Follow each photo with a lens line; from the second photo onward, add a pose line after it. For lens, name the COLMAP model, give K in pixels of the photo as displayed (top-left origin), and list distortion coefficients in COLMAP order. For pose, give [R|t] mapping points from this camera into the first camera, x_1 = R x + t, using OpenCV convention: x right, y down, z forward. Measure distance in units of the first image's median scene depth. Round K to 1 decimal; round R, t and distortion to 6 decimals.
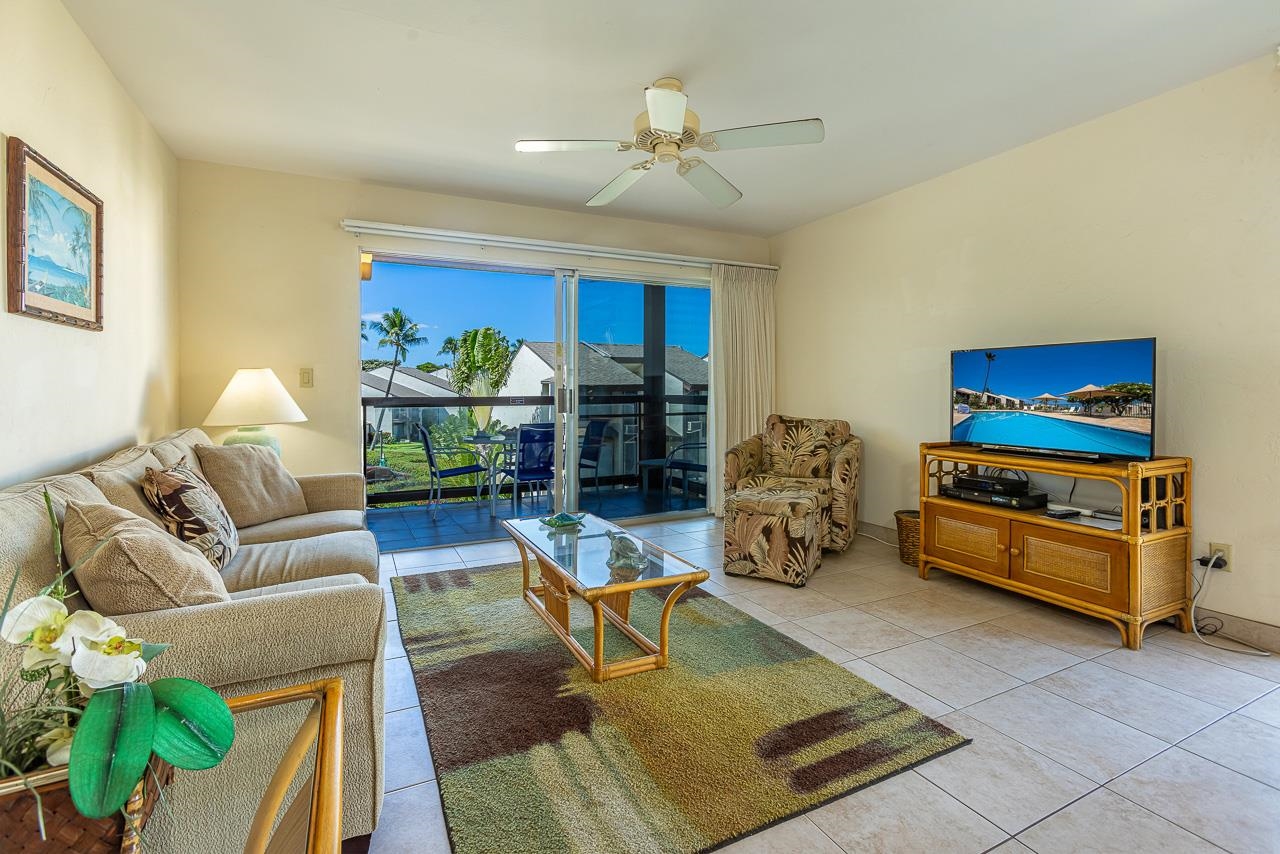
lens RADIAL K [[558.8, 0, 605.1], [0, 558.8, 388.6], [0, 0, 1]] dist [-0.016406, 0.001428]
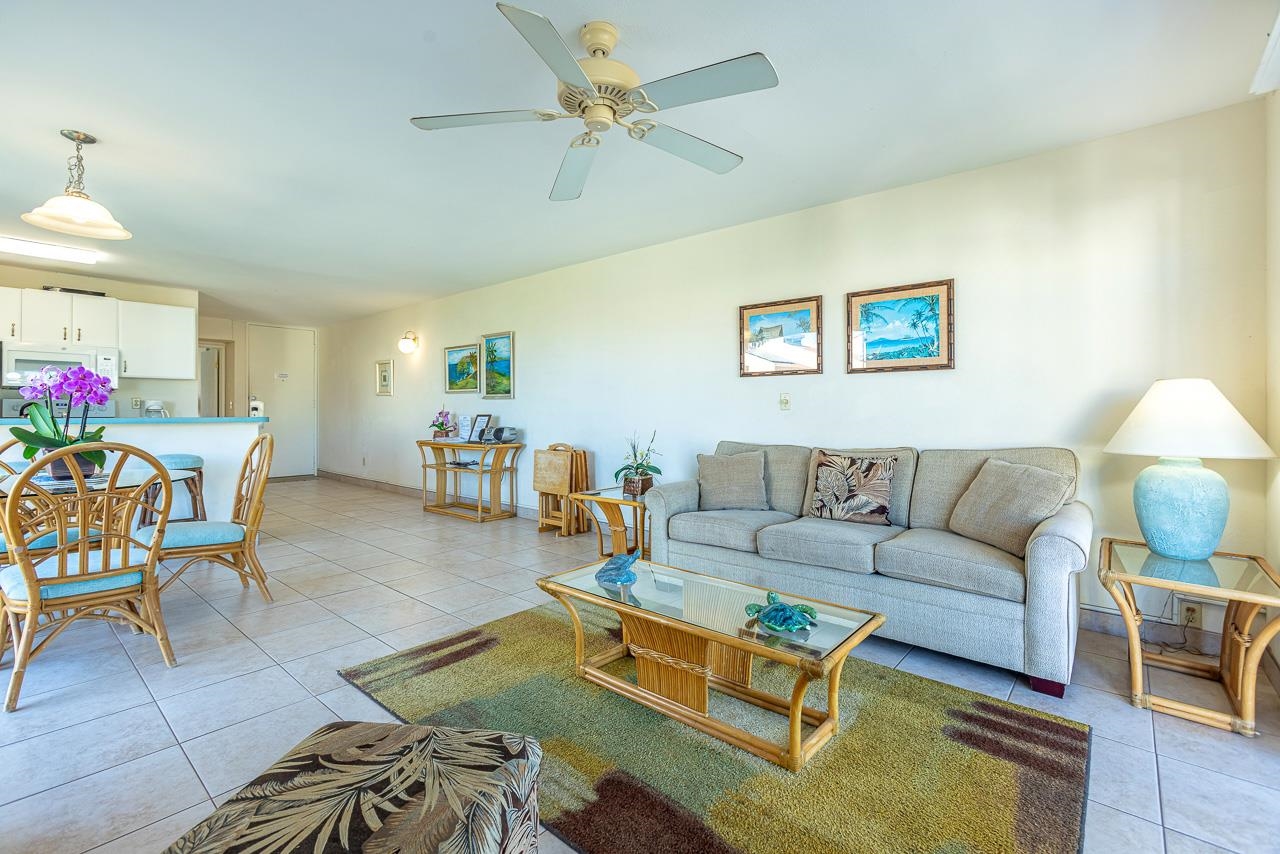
lens RADIAL K [[558.8, 0, 639.4], [0, 558.8, 417.3], [0, 0, 1]] dist [-0.016406, 0.001428]
pose [[-0.901951, 0.007922, -0.431766, 0.036877], [0.002215, 0.999903, 0.013720, 0.000076], [0.431833, 0.011418, -0.901881, 0.161601]]
